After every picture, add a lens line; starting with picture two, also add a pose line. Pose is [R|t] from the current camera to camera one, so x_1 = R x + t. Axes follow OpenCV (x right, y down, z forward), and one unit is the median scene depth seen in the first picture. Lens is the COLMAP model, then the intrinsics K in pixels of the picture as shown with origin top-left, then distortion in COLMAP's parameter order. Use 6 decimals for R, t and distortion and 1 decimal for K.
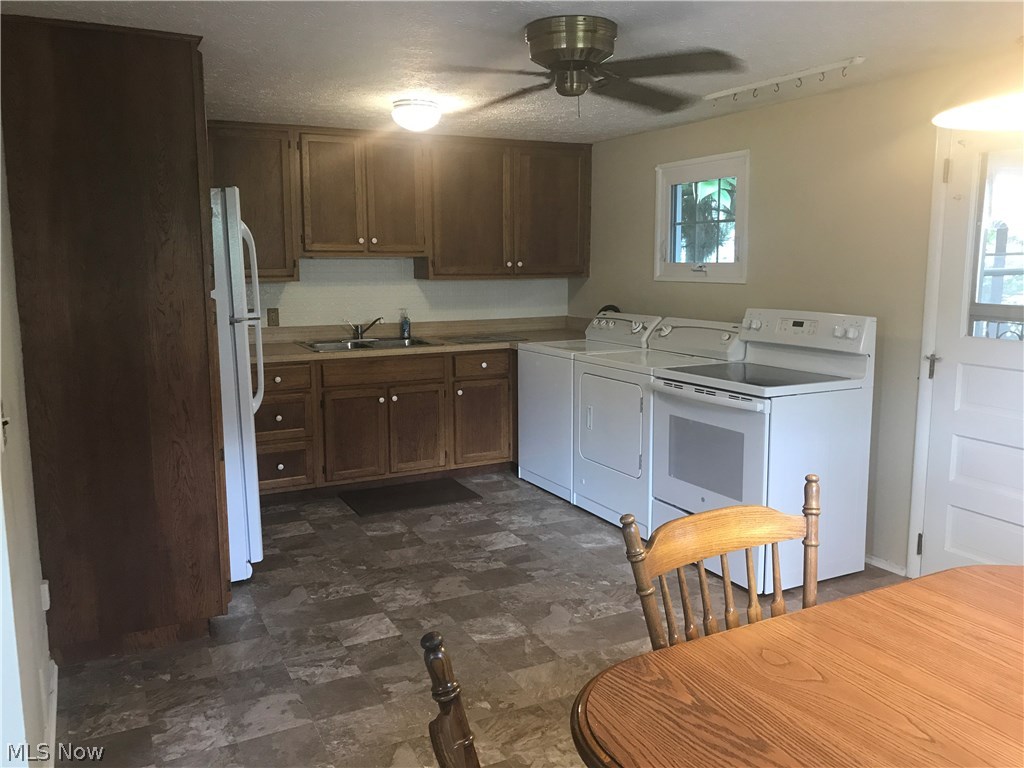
lens RADIAL K [[837.4, 0, 512.0], [0, 837.4, 384.0], [0, 0, 1]] dist [0.054495, -0.089641]
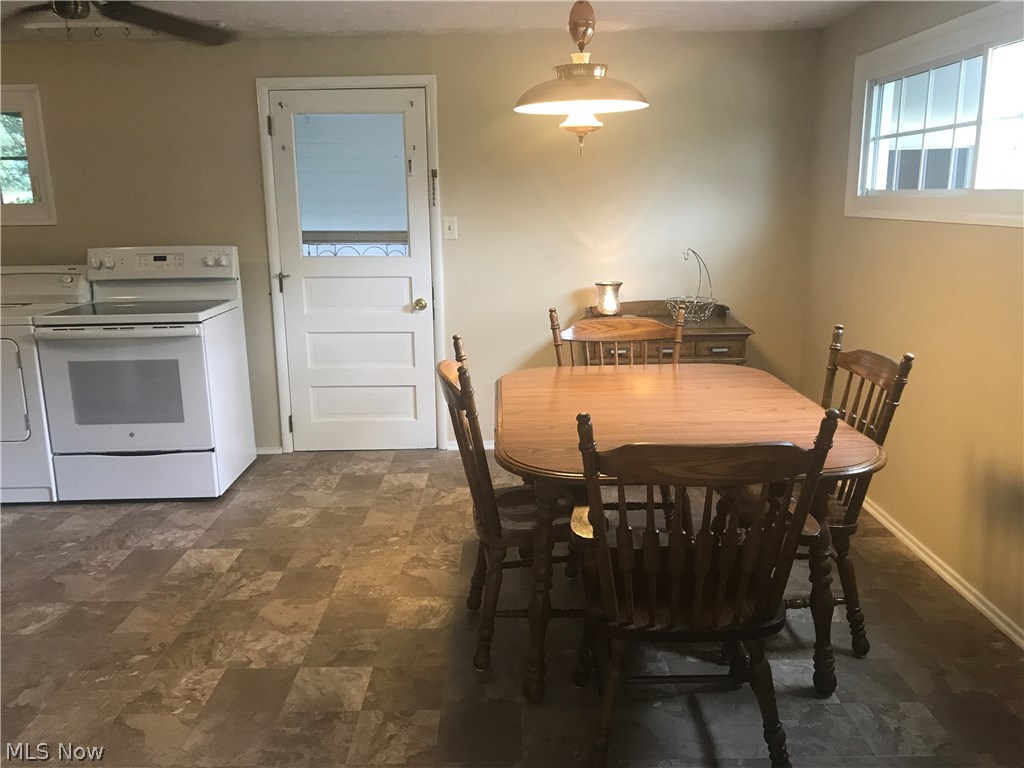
lens RADIAL K [[855.1, 0, 514.9], [0, 855.1, 369.6], [0, 0, 1]] dist [0.026807, -0.004994]
pose [[0.446923, -0.181666, 0.875932, -0.373617], [0.146121, 0.980837, 0.128869, -0.005528], [-0.882558, 0.070398, 0.464904, 0.075604]]
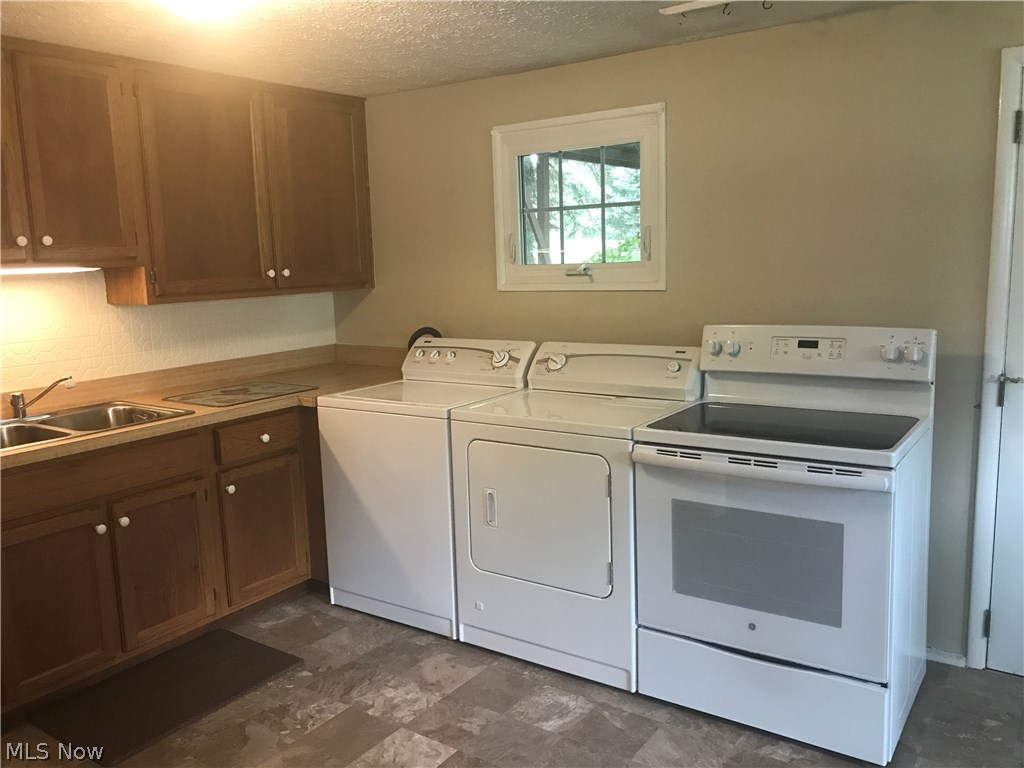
lens RADIAL K [[837.4, 0, 512.0], [0, 837.4, 384.0], [0, 0, 1]] dist [0.054495, -0.089641]
pose [[0.879584, -0.095173, 0.466126, -0.175520], [0.097190, 0.995069, 0.019774, -0.062993], [-0.465710, 0.027909, 0.884497, 0.405605]]
